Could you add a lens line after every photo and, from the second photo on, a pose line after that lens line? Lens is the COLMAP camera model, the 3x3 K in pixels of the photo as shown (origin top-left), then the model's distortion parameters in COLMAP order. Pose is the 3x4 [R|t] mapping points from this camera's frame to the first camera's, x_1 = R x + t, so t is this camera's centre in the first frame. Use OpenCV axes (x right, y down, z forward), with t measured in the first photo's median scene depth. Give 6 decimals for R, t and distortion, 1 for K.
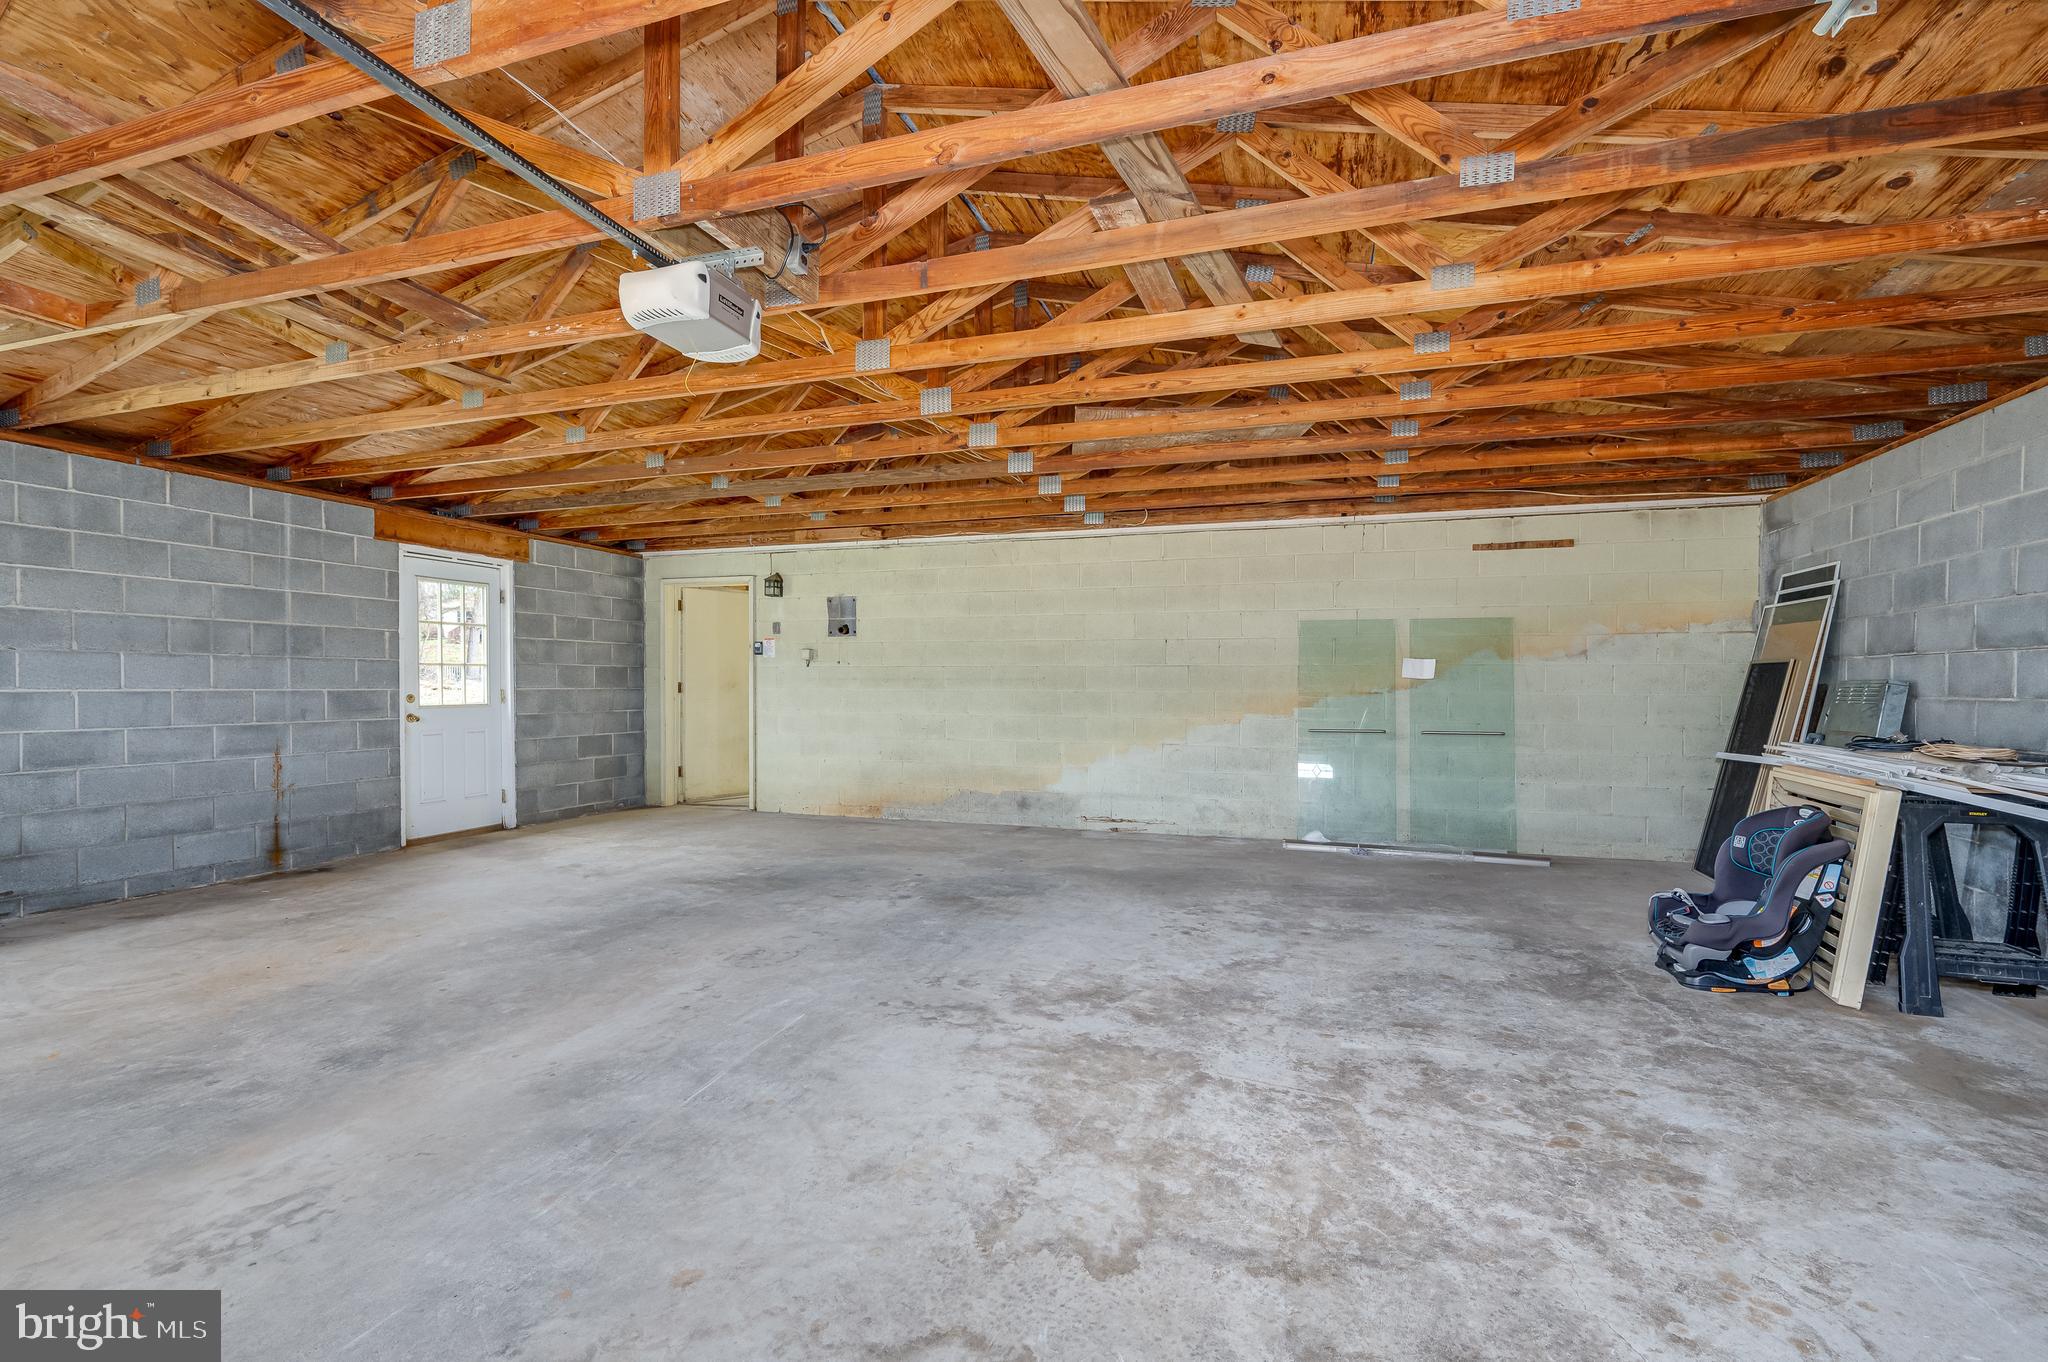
lens RADIAL K [[915.9, 0, 1027.7], [0, 915.9, 691.0], [0, 0, 1]] dist [-0.000593, 0.000405]
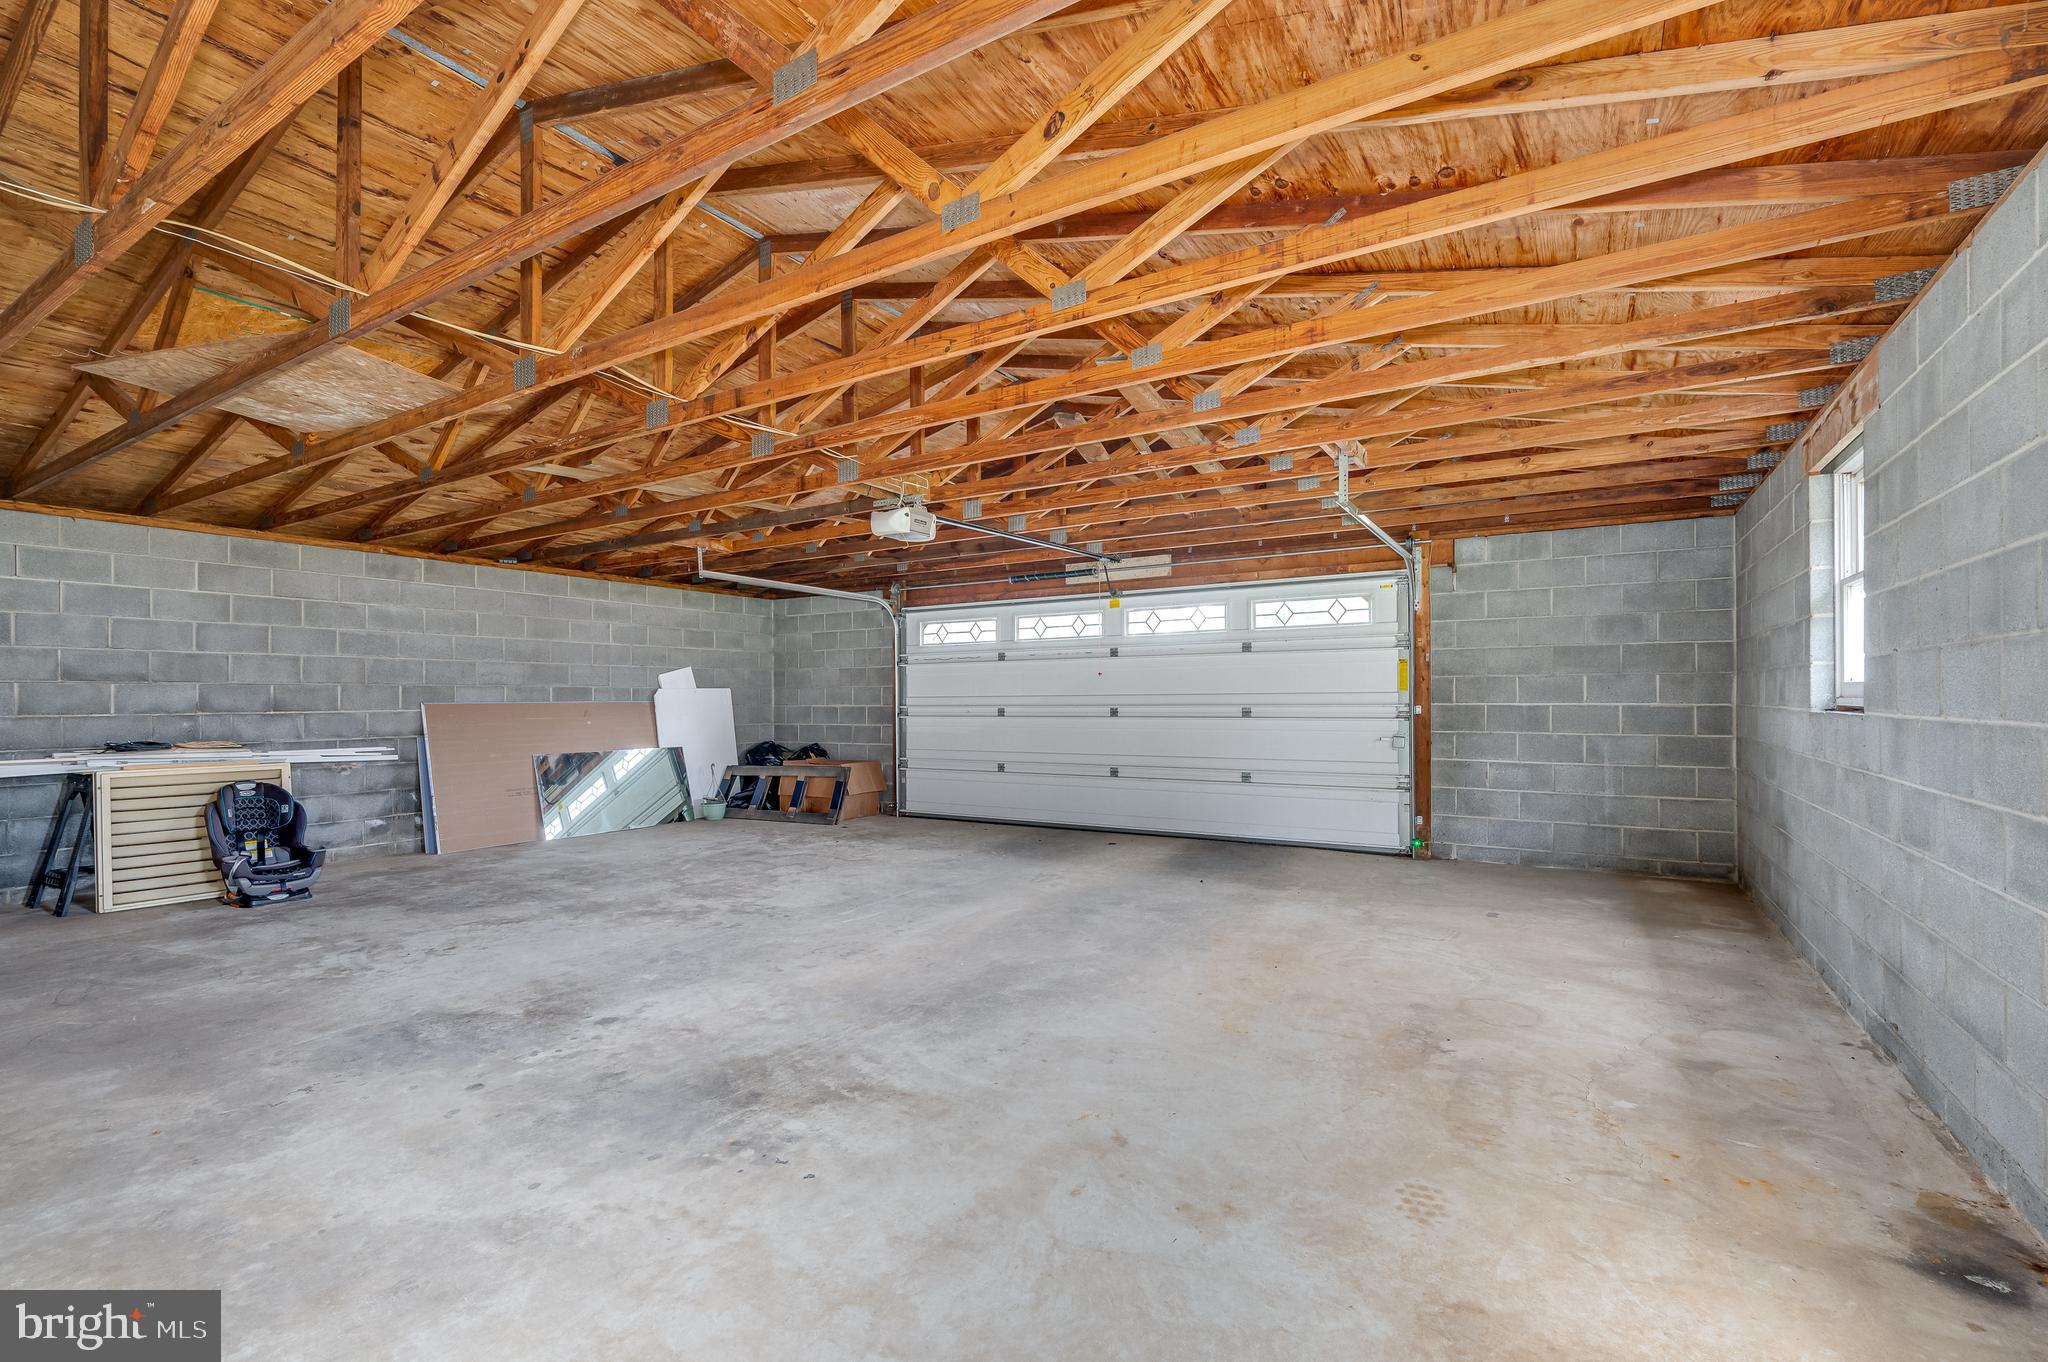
lens RADIAL K [[915.9, 0, 1027.7], [0, 915.9, 691.0], [0, 0, 1]] dist [-0.000593, 0.000405]
pose [[-0.973466, 0.006767, 0.228733, -0.759801], [0.006173, 0.999975, -0.003314, -0.019703], [-0.228750, -0.001814, -0.973484, 2.026436]]
